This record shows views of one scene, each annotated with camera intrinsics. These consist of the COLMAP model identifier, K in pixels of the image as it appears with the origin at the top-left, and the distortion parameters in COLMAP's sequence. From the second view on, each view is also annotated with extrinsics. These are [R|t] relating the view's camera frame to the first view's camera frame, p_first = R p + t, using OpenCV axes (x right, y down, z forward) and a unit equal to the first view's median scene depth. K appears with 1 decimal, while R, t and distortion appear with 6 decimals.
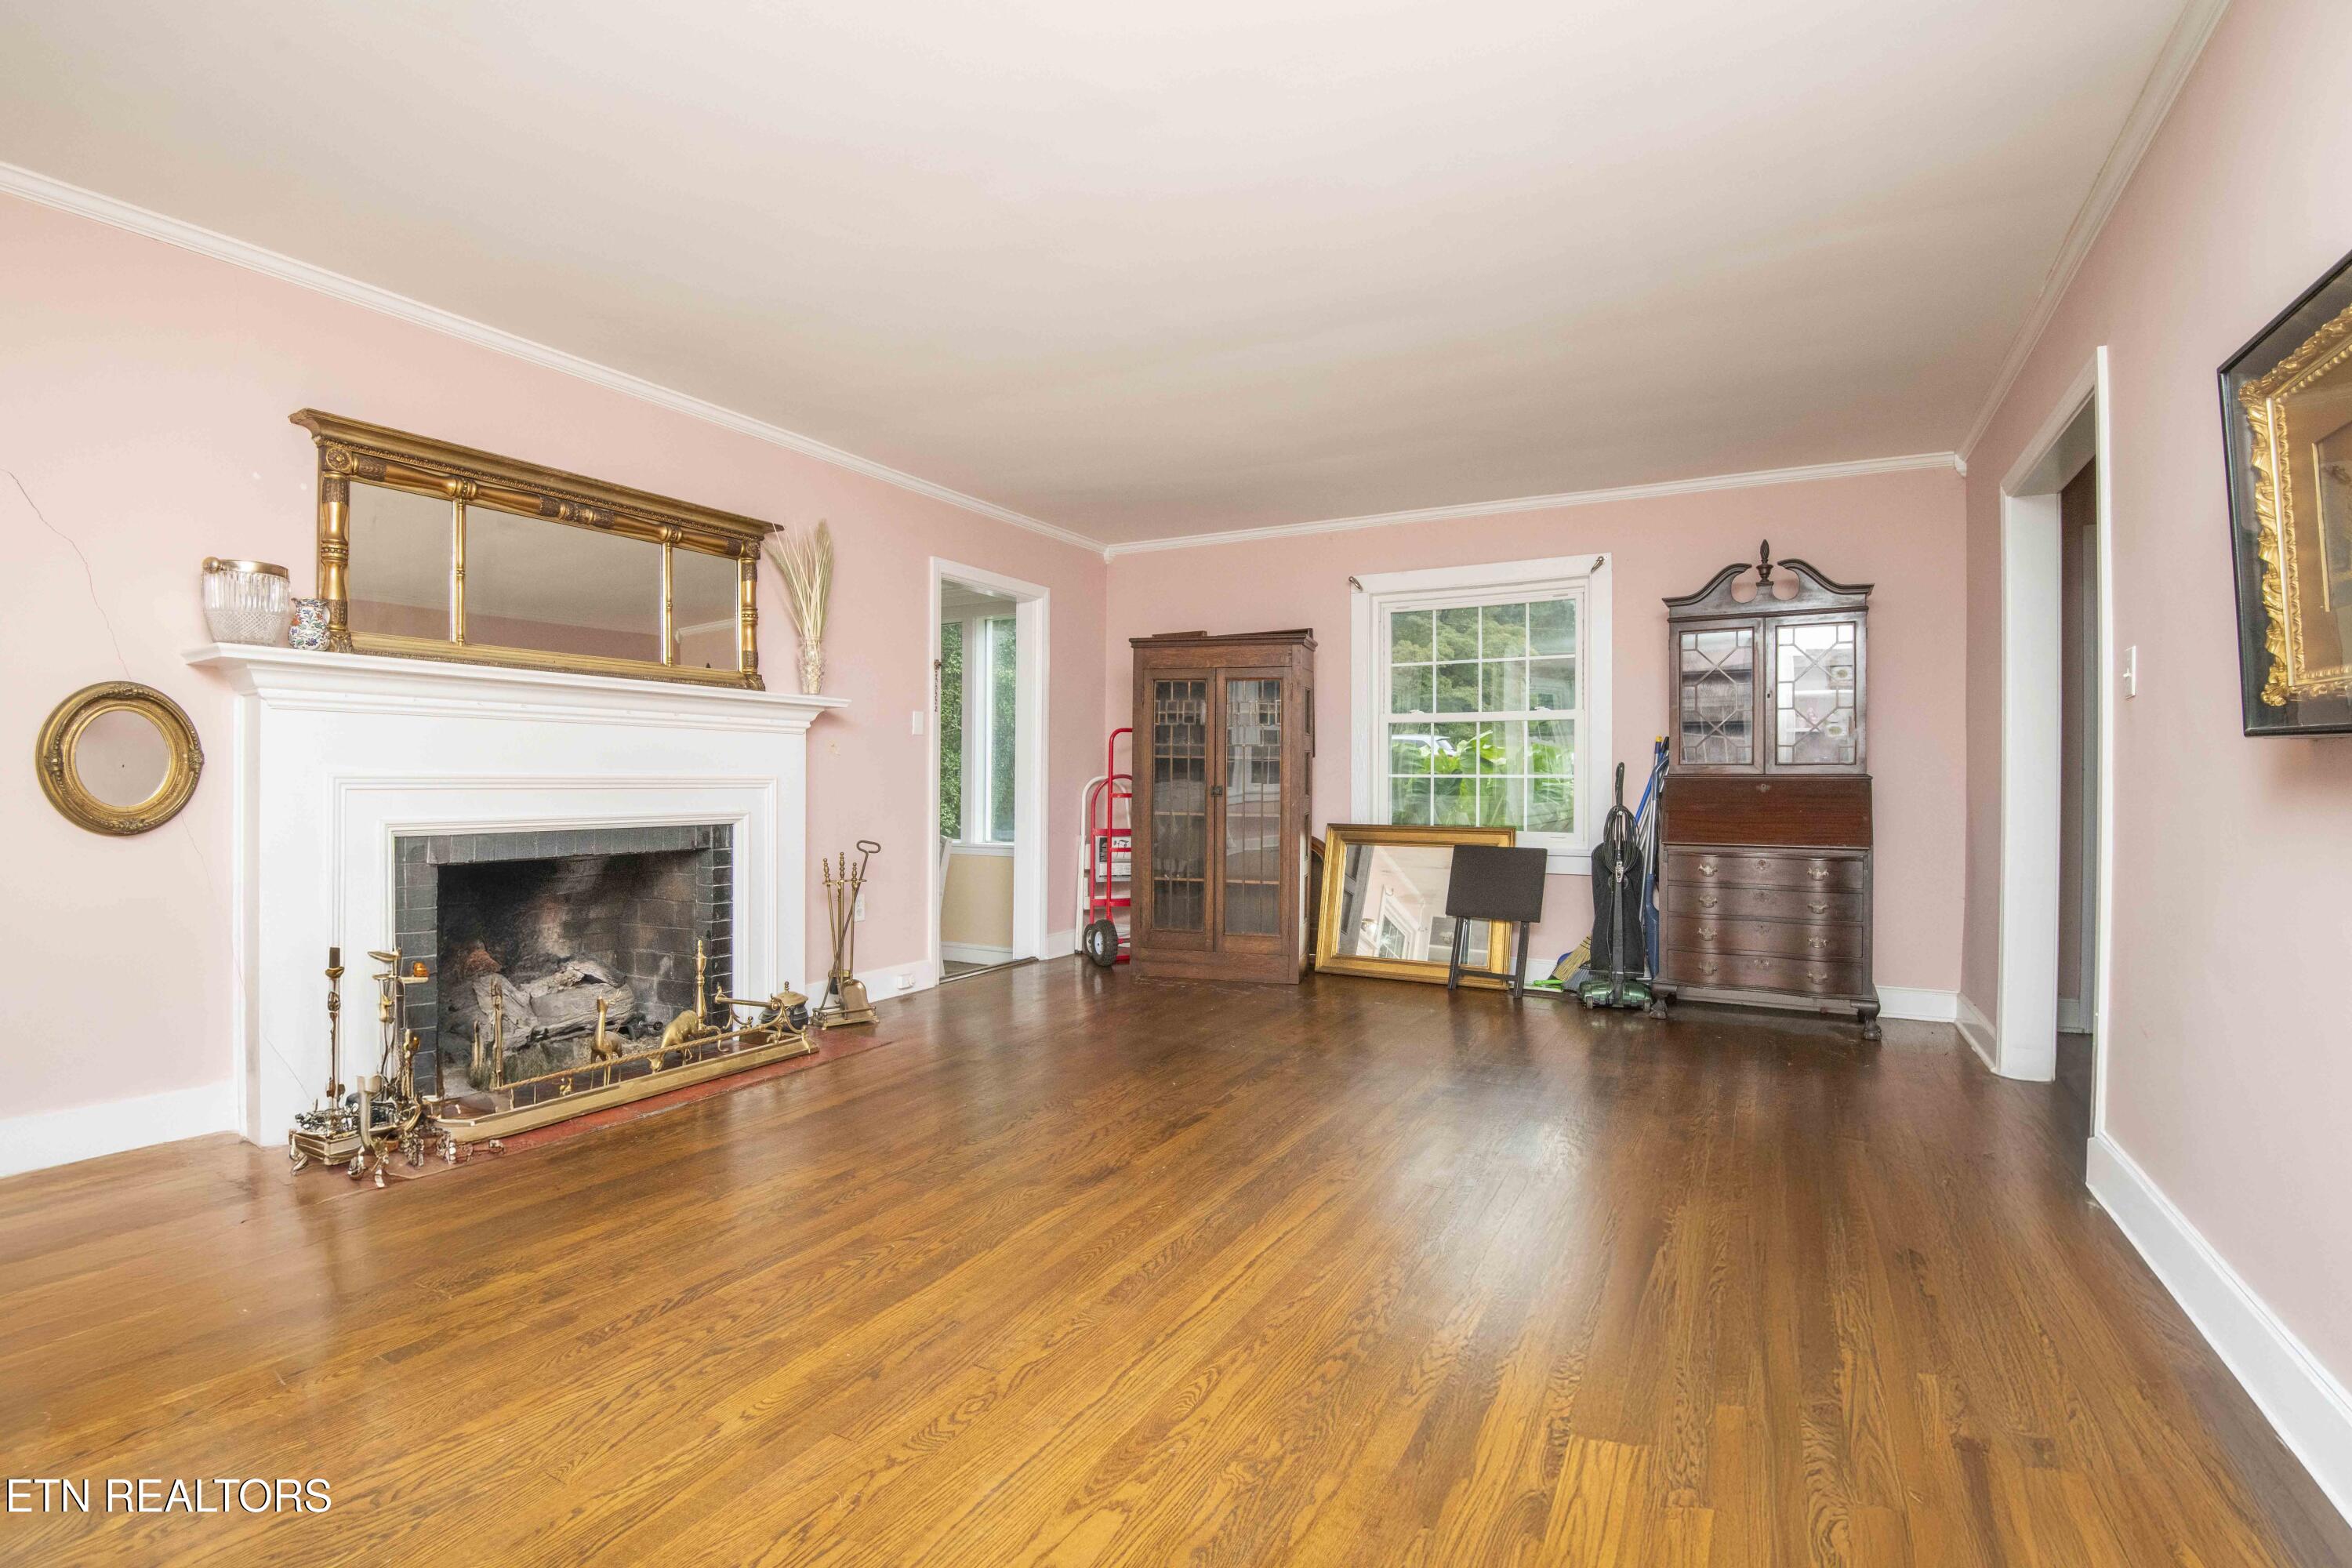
lens RADIAL K [[1084.2, 0, 1184.3], [0, 1084.2, 783.9], [0, 0, 1]] dist [-0.018178, -0.009839]
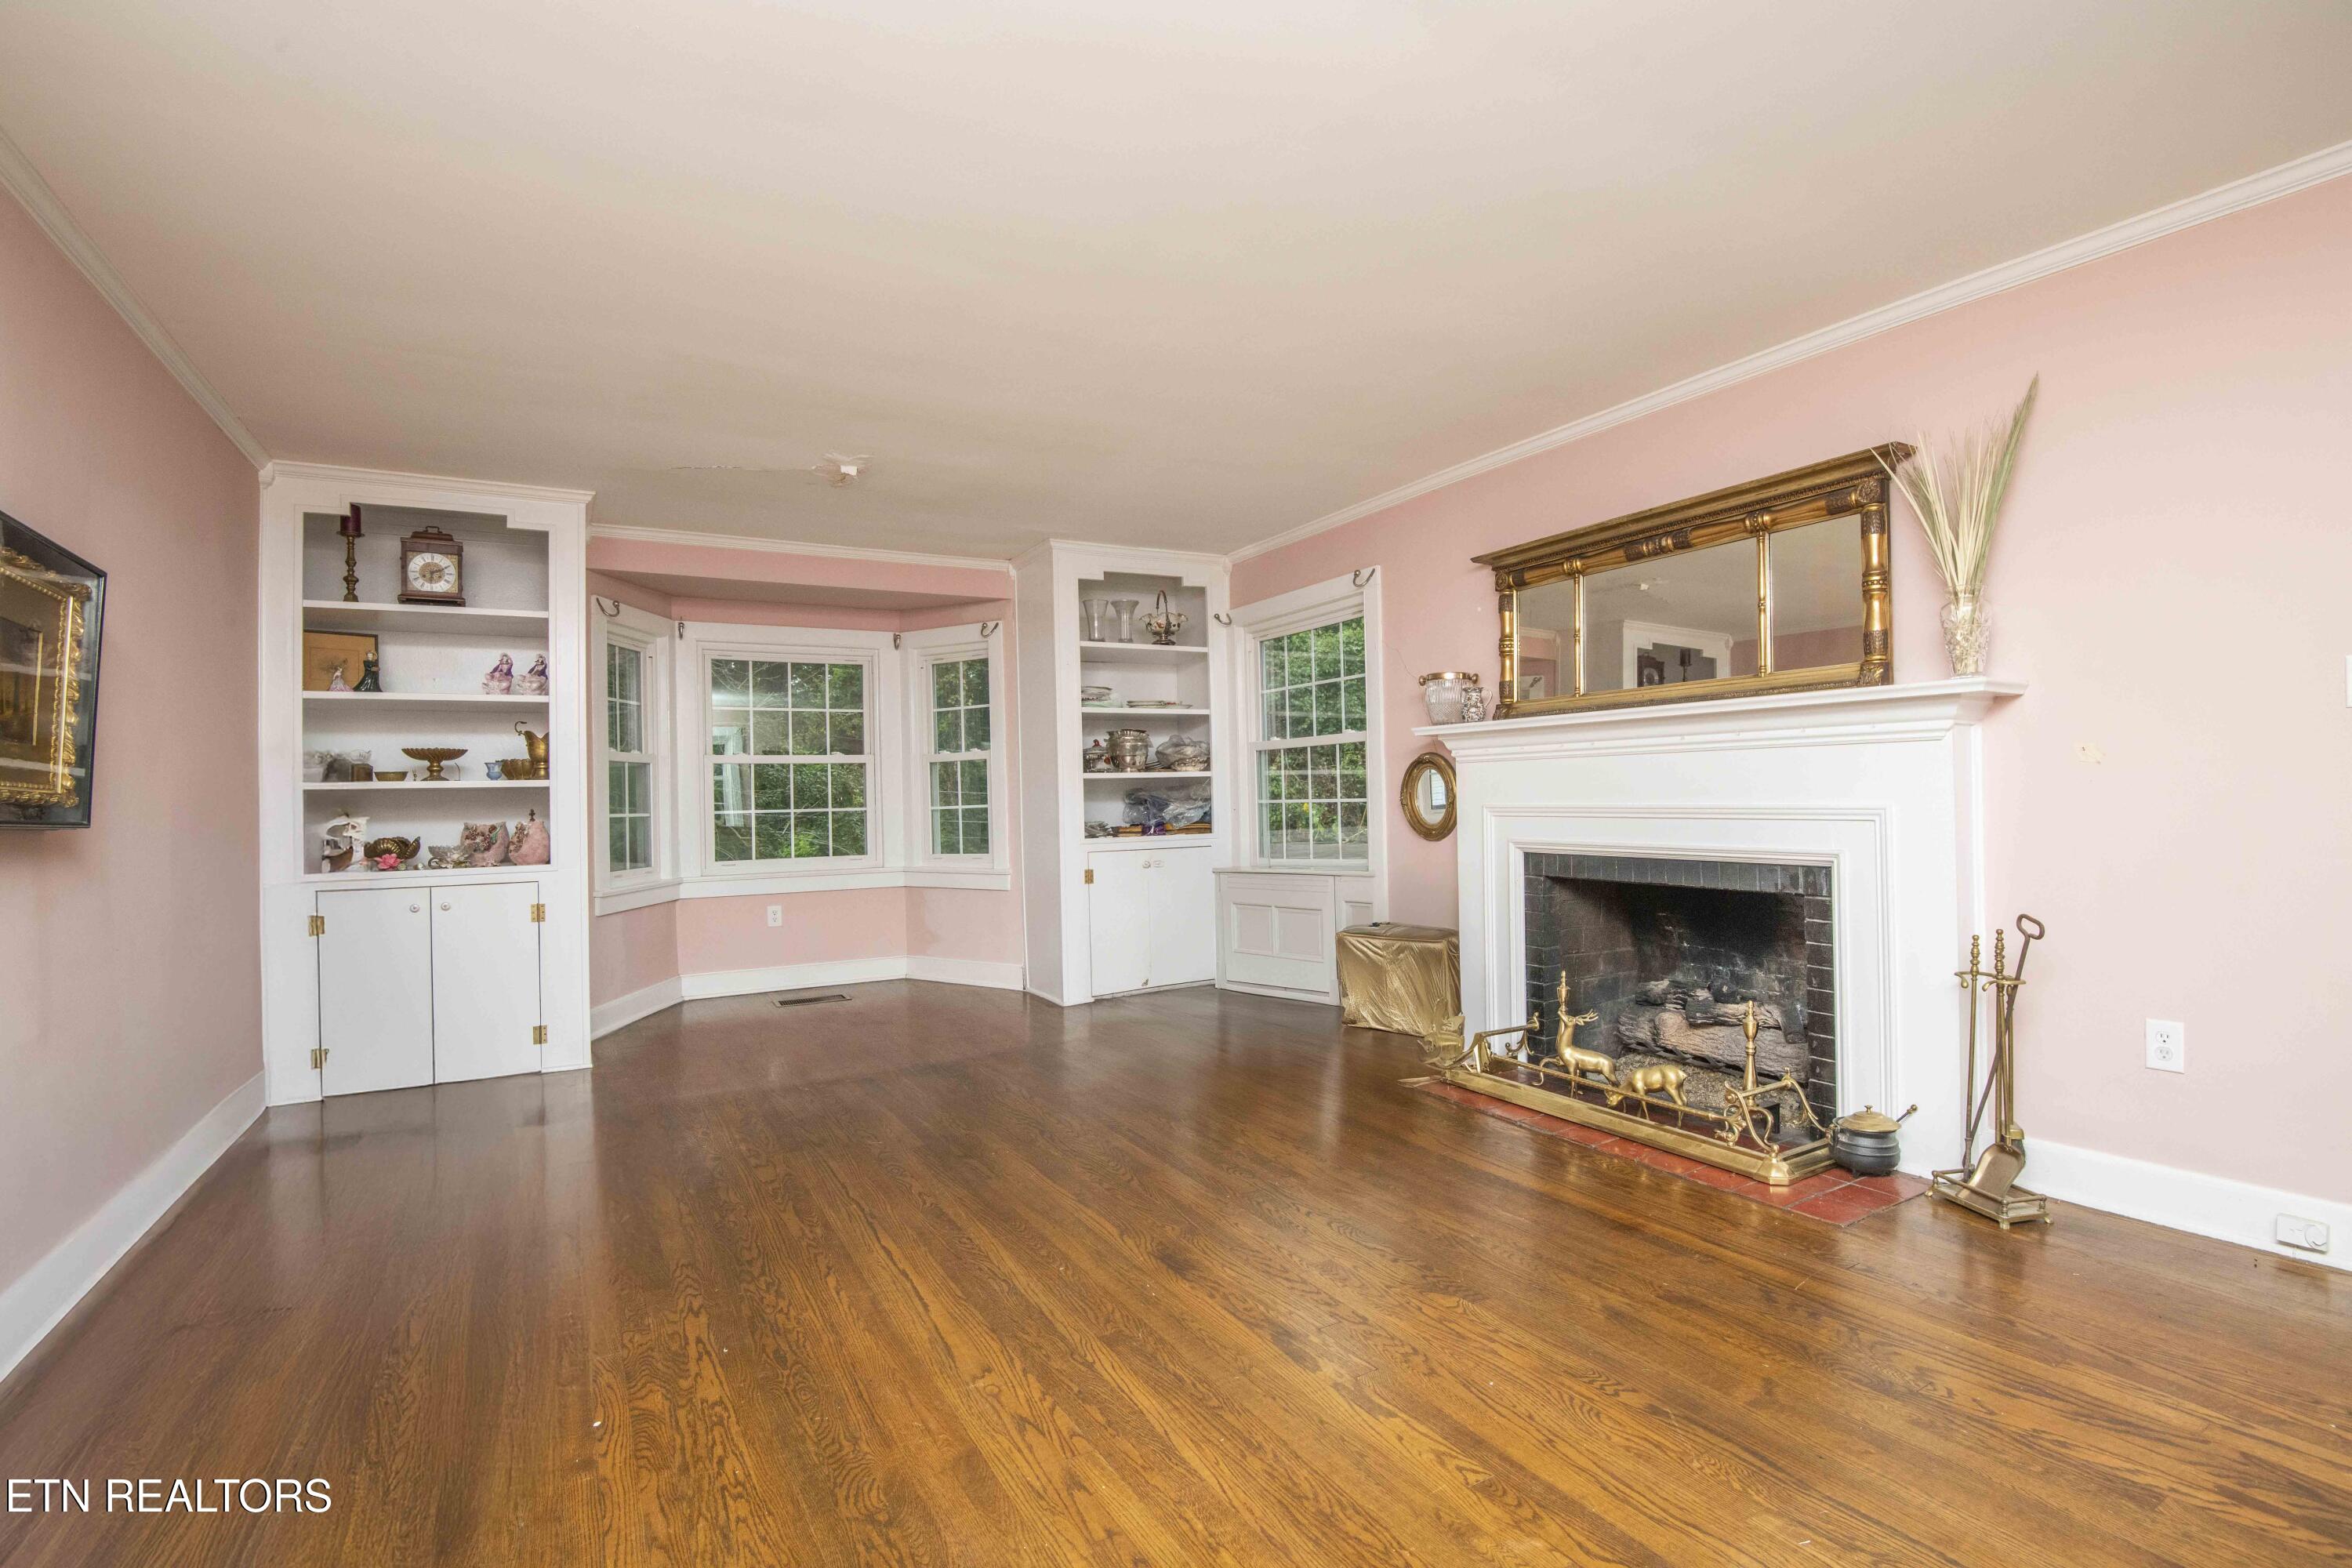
lens RADIAL K [[1084.2, 0, 1185.9], [0, 1084.2, 785.5], [0, 0, 1]] dist [-0.018178, -0.009839]
pose [[-0.521332, 0.002310, -0.853351, 0.535059], [0.015104, 0.999865, -0.006521, -0.025863], [0.853220, -0.016289, -0.521297, 1.152050]]
